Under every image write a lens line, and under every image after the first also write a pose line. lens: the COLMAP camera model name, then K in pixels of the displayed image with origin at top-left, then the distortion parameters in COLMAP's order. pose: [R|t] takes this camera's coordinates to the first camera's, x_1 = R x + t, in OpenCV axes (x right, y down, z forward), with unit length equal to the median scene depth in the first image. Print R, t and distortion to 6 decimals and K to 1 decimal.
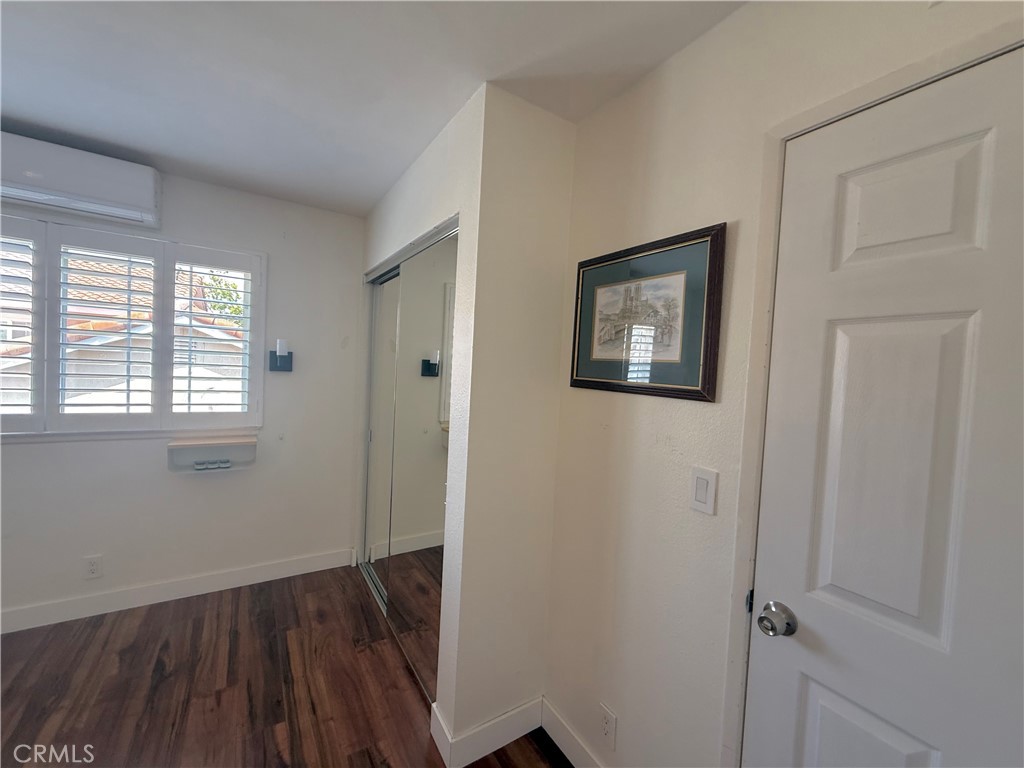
lens RADIAL K [[409.9, 0, 511.8], [0, 409.9, 386.8], [0, 0, 1]] dist [0.000024, -0.000154]
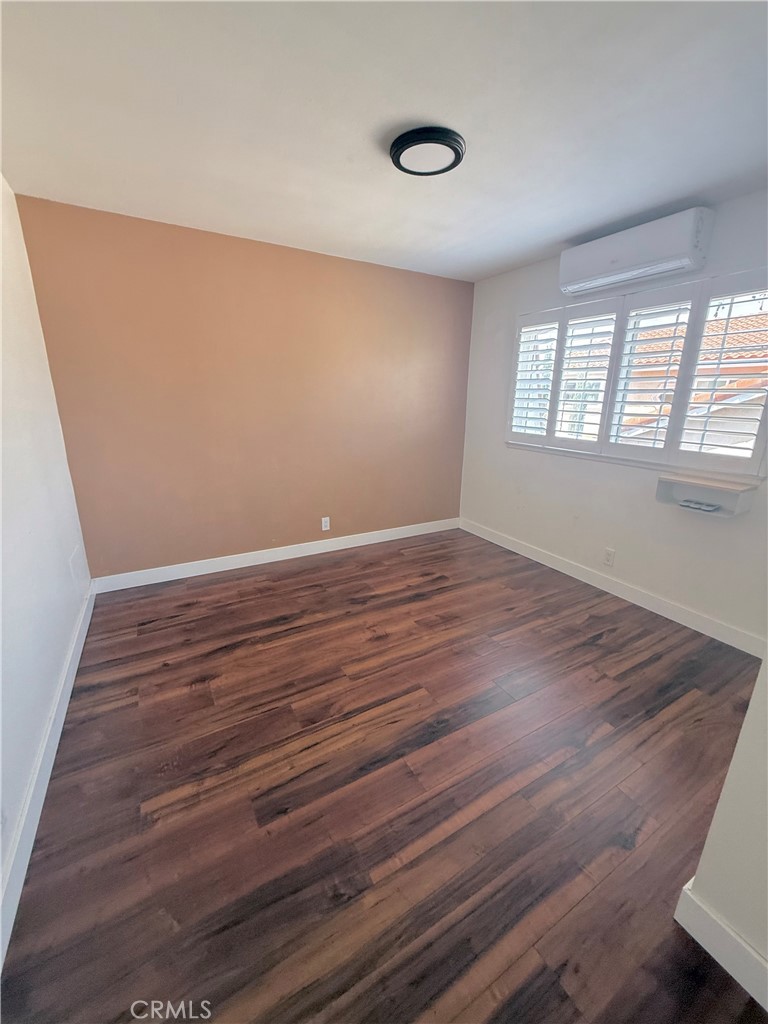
lens RADIAL K [[407.1, 0, 384.0], [0, 407.1, 512.0], [0, 0, 1]] dist [-0.000987, 0.000514]
pose [[-0.048798, 0.227232, -0.972617, 0.397625], [-0.060557, 0.971313, 0.229966, 0.030039], [0.996971, 0.070121, -0.033637, 0.354689]]
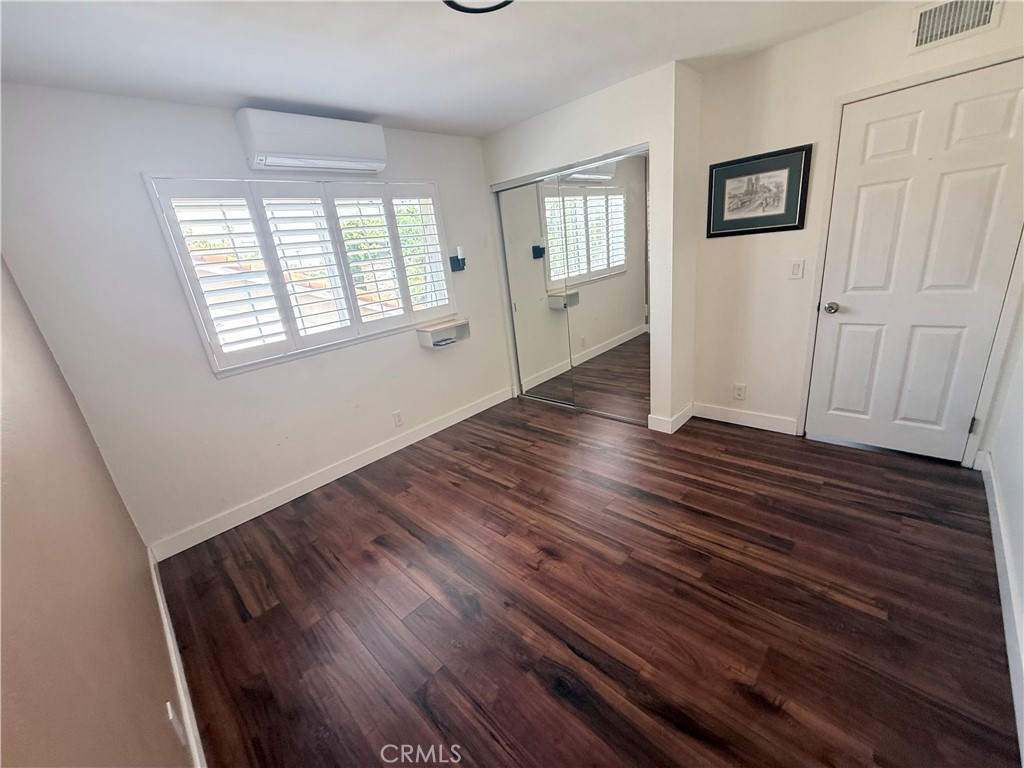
lens RADIAL K [[407.1, 0, 509.1], [0, 407.1, 386.6], [0, 0, 1]] dist [-0.000987, 0.000514]
pose [[0.960005, -0.230061, 0.159572, -1.070925], [0.178089, 0.941526, 0.286029, -0.049556], [-0.216045, -0.246172, 0.944841, -0.663529]]
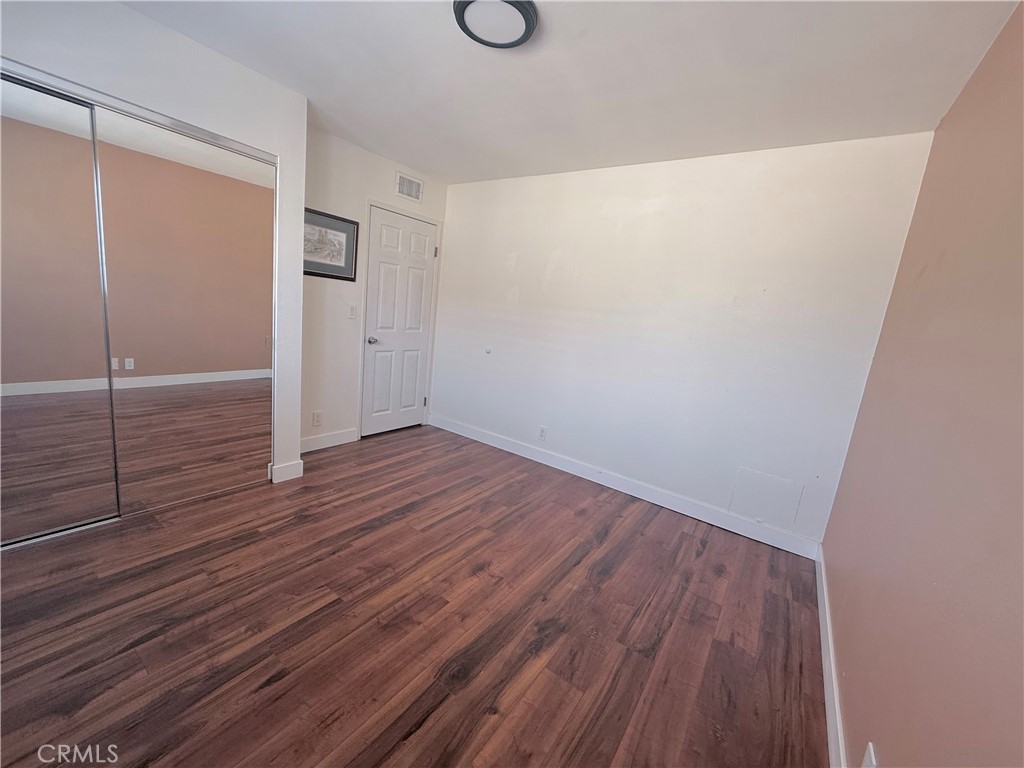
lens RADIAL K [[407.1, 0, 509.1], [0, 407.1, 386.6], [0, 0, 1]] dist [-0.000987, 0.000514]
pose [[-0.365166, -0.269454, 0.891094, -1.835931], [-0.090022, 0.962930, 0.254286, -0.054971], [-0.926580, 0.012638, -0.375886, 0.690627]]
